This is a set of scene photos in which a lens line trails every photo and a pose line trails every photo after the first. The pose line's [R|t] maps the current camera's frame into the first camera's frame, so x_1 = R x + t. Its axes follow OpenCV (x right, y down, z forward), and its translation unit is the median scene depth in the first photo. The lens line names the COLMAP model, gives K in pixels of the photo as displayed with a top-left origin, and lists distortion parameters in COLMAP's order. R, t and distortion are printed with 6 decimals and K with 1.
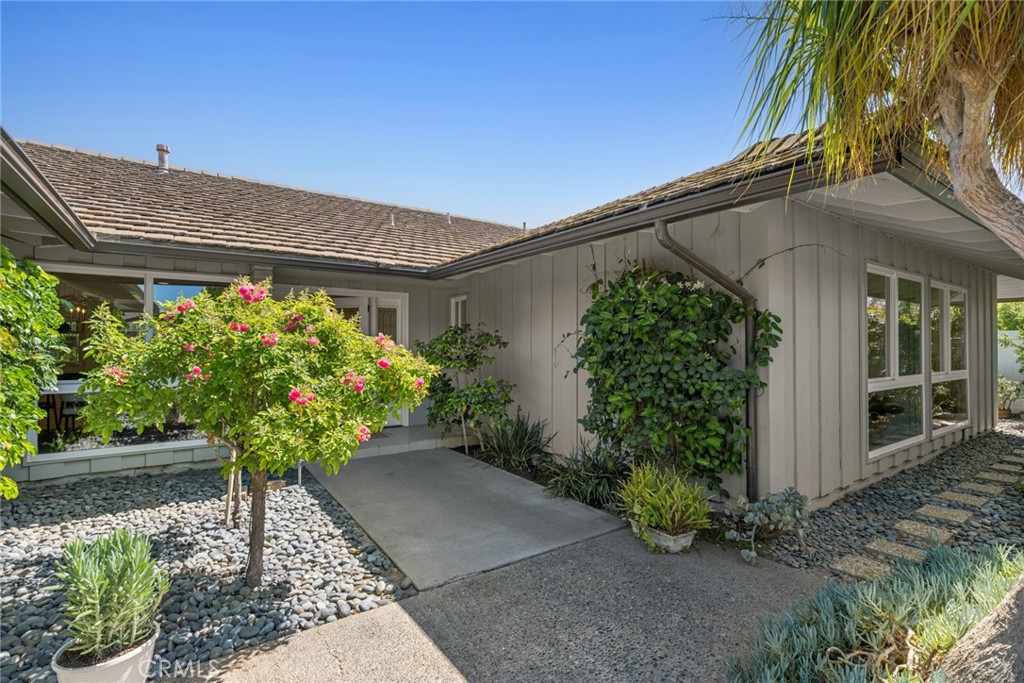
lens RADIAL K [[468.8, 0, 512.0], [0, 468.8, 340.7], [0, 0, 1]] dist [-0.002230, 0.001509]
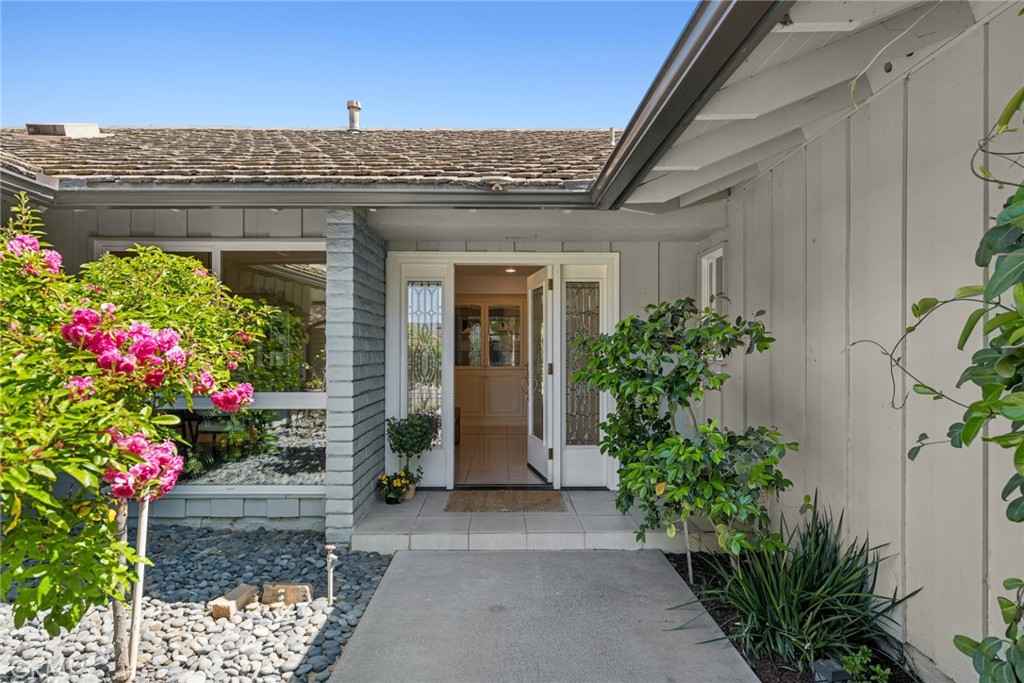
lens RADIAL K [[595.0, 0, 513.0], [0, 595.0, 347.4], [0, 0, 1]] dist [0.002913, 0.001037]
pose [[0.834618, -0.000249, -0.550829, 0.085981], [0.005156, 0.999960, 0.007359, 0.006182], [0.550805, -0.008982, 0.834586, 0.438028]]
